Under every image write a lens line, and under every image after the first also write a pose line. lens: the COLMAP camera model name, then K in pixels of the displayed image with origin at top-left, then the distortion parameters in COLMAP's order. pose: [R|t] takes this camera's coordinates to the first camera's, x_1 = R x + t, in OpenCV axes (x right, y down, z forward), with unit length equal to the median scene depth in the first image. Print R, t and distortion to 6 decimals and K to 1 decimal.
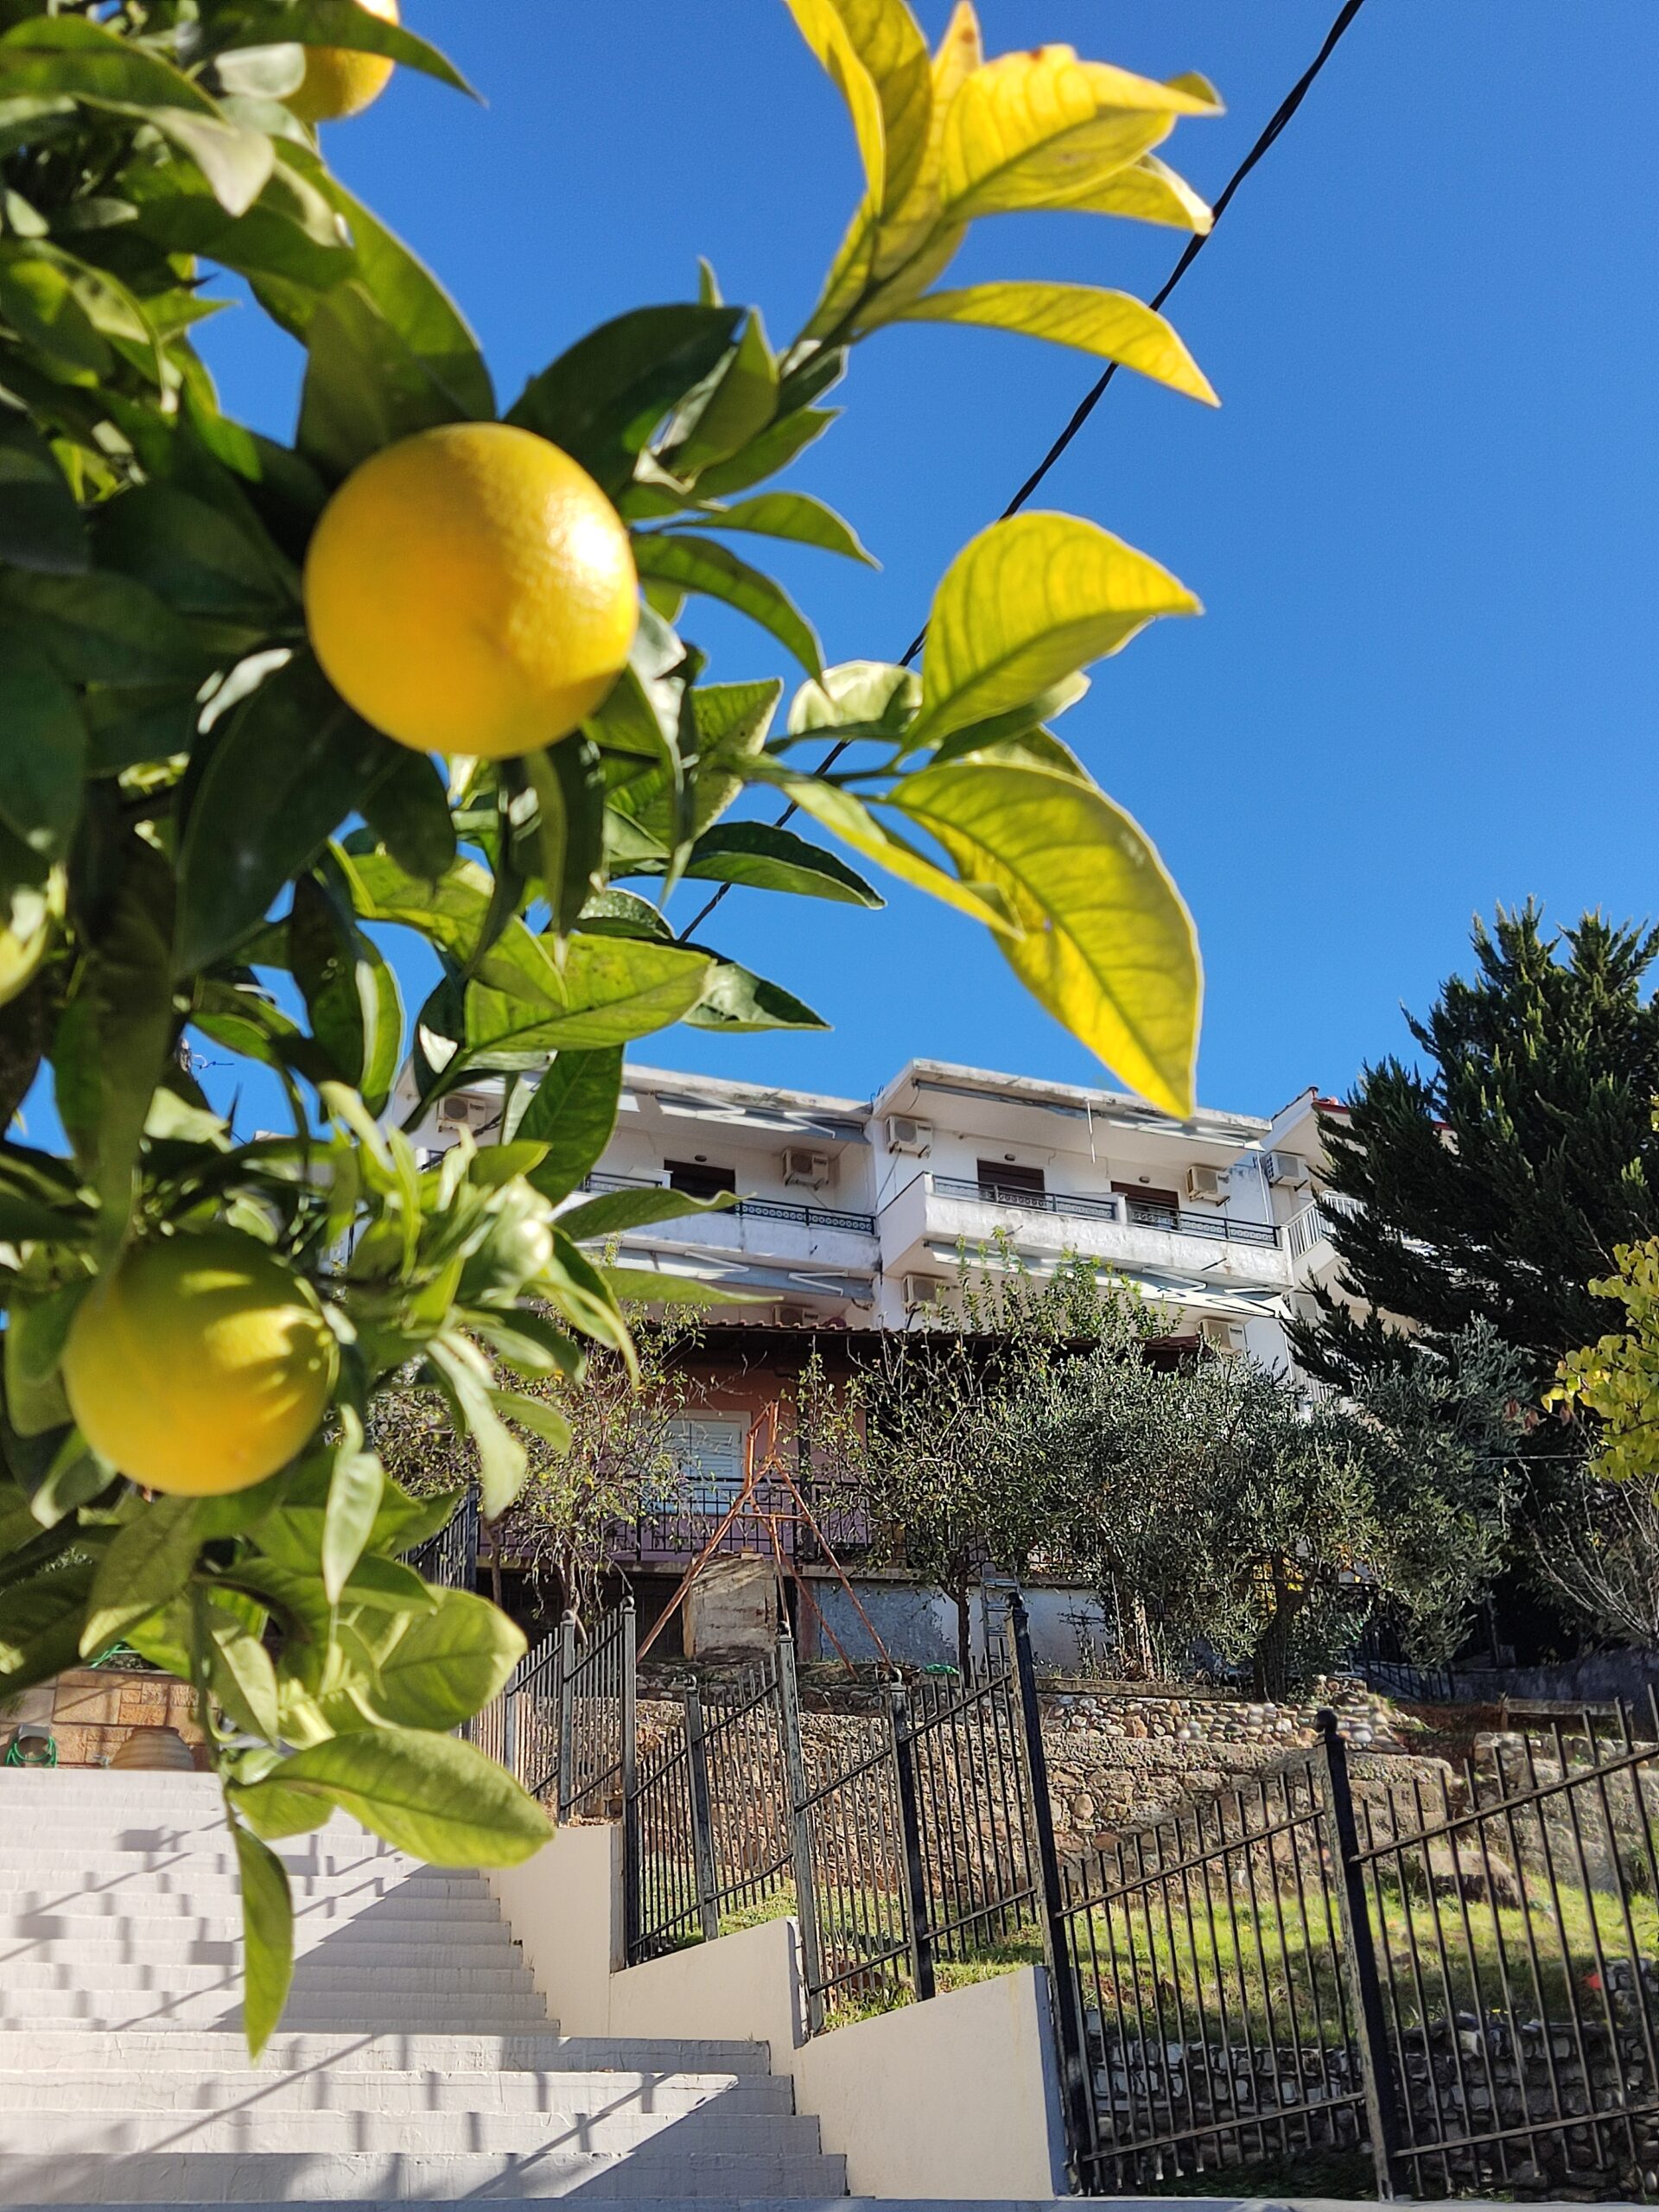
lens RADIAL K [[2367.1, 0, 829.5], [0, 2367.1, 1106.0], [0, 0, 1]] dist [0.061730, -0.047512]
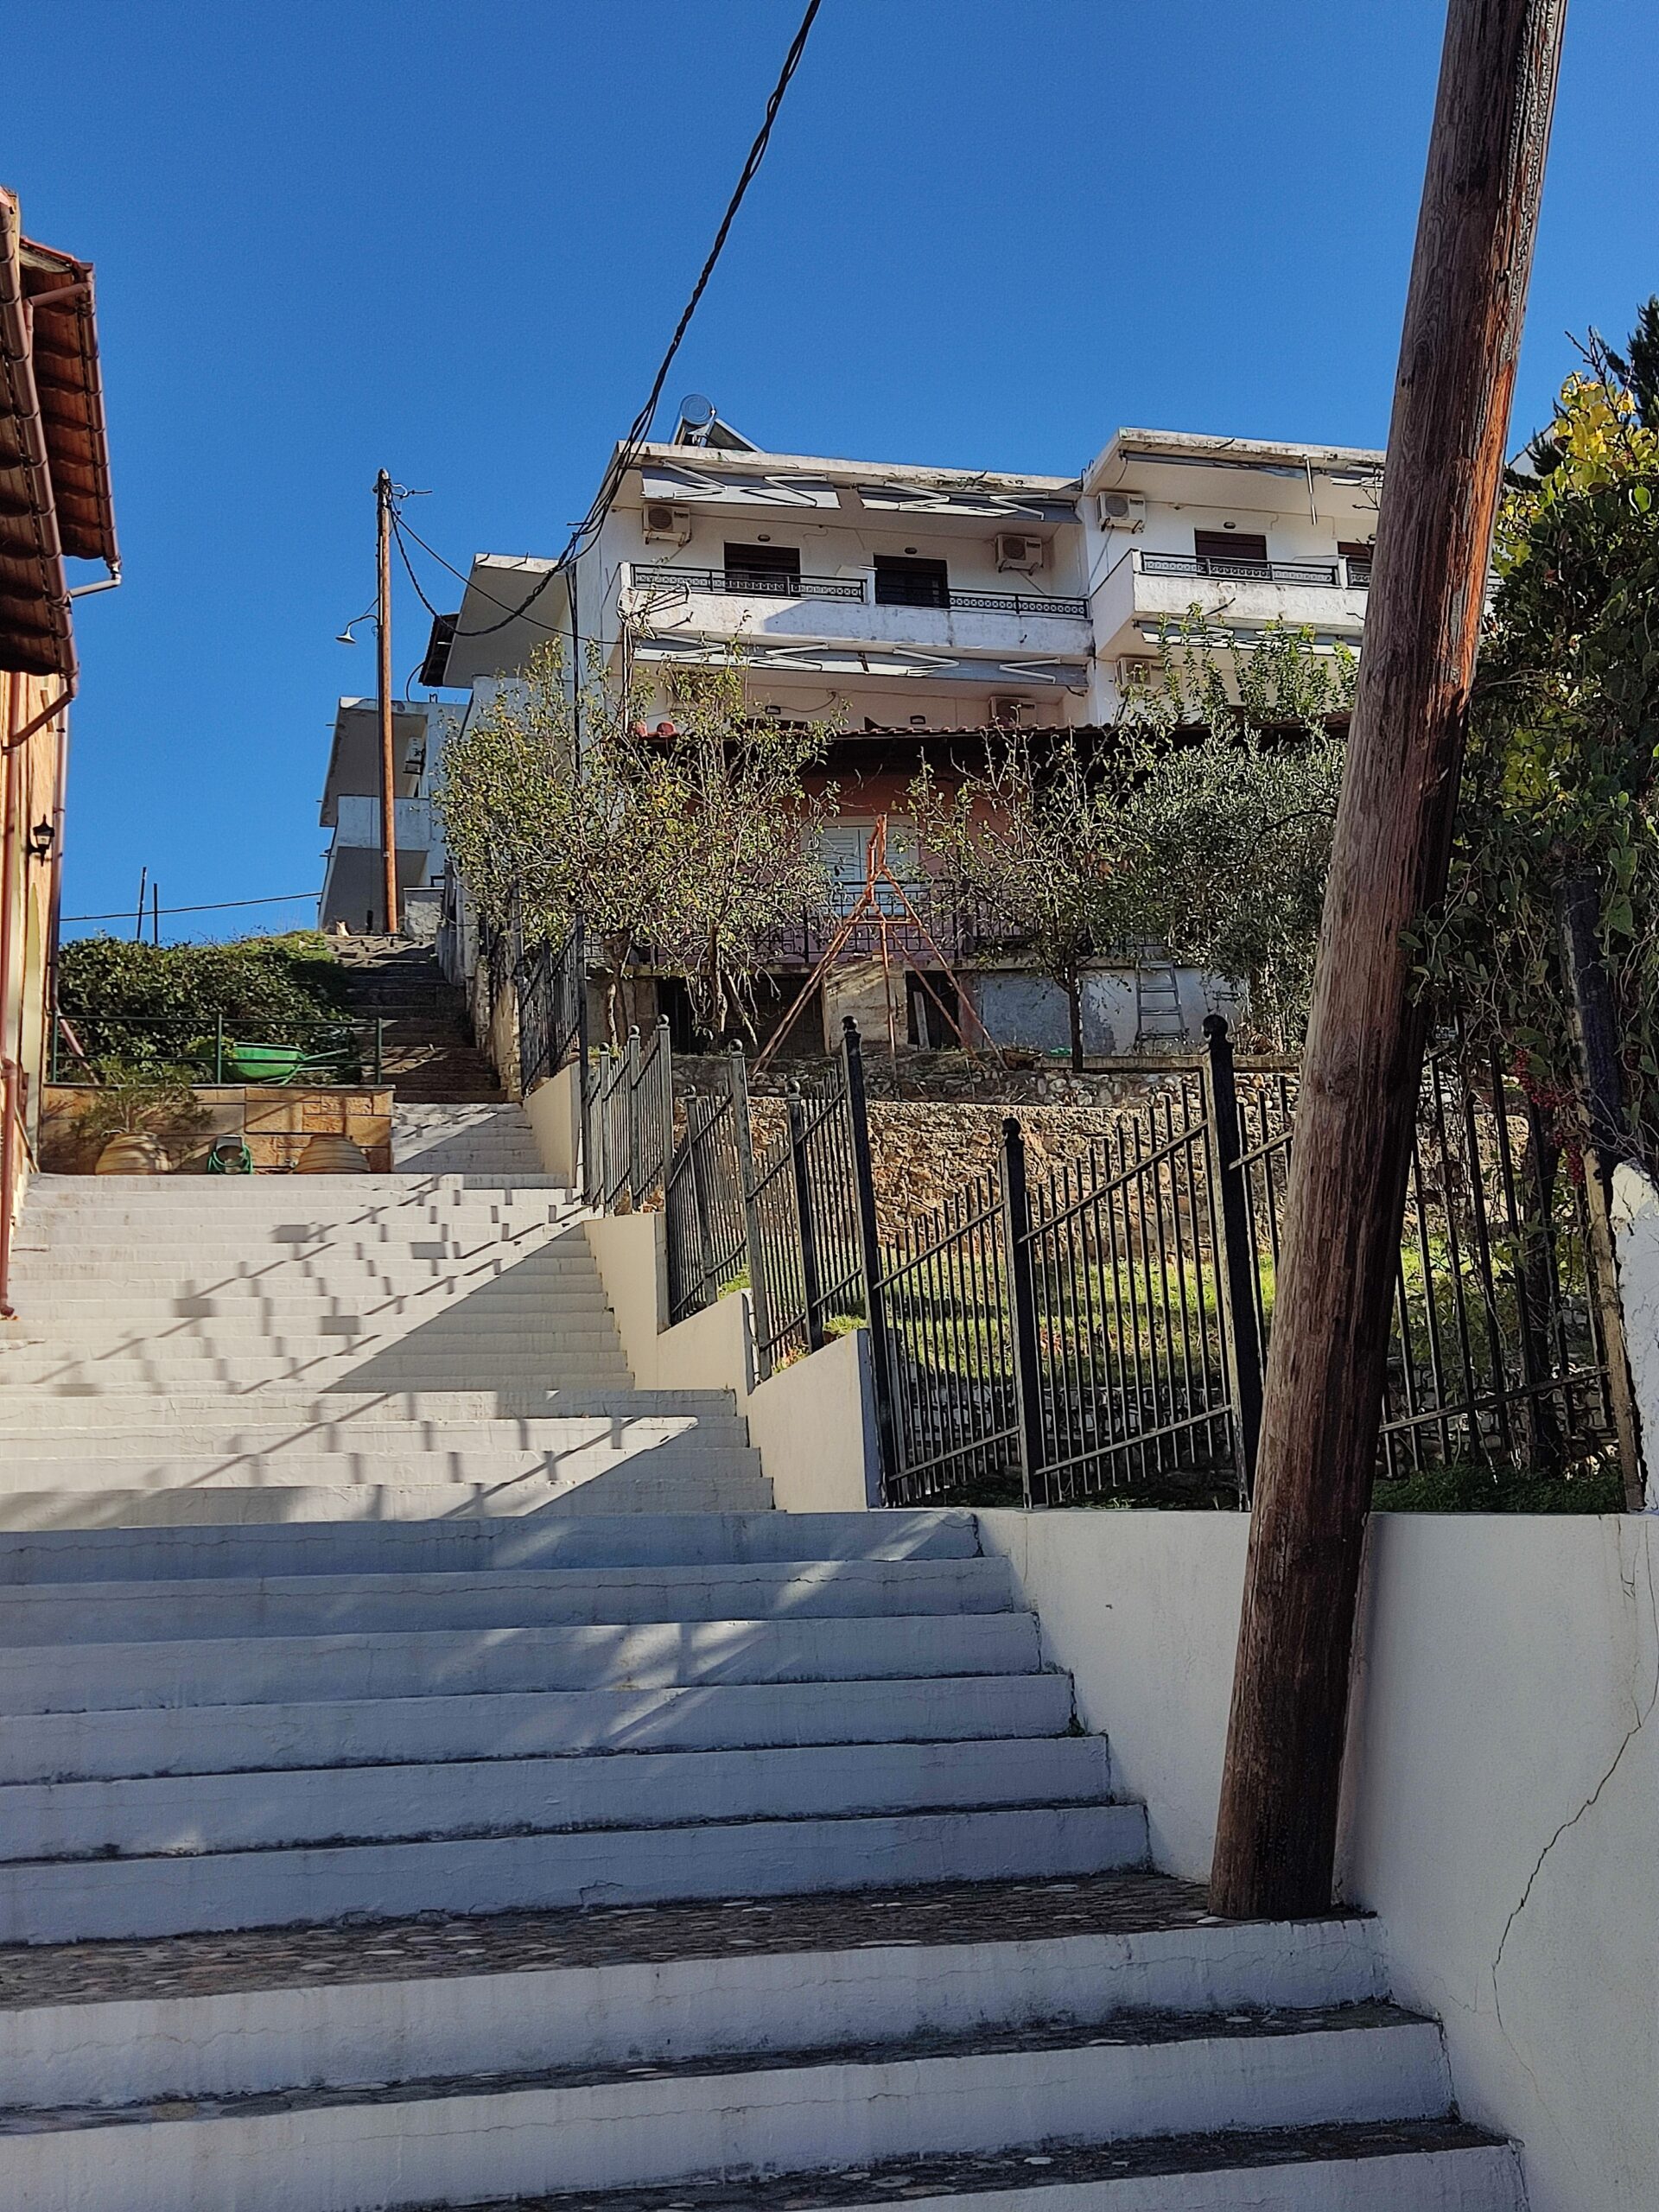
lens RADIAL K [[2348.9, 0, 829.5], [0, 2348.9, 1106.0], [0, 0, 1]] dist [0.133913, -0.299705]
pose [[0.990021, -0.040460, -0.134988, 0.097518], [0.073765, 0.964970, 0.251777, -0.014583], [0.120073, -0.259222, 0.958325, -0.031390]]
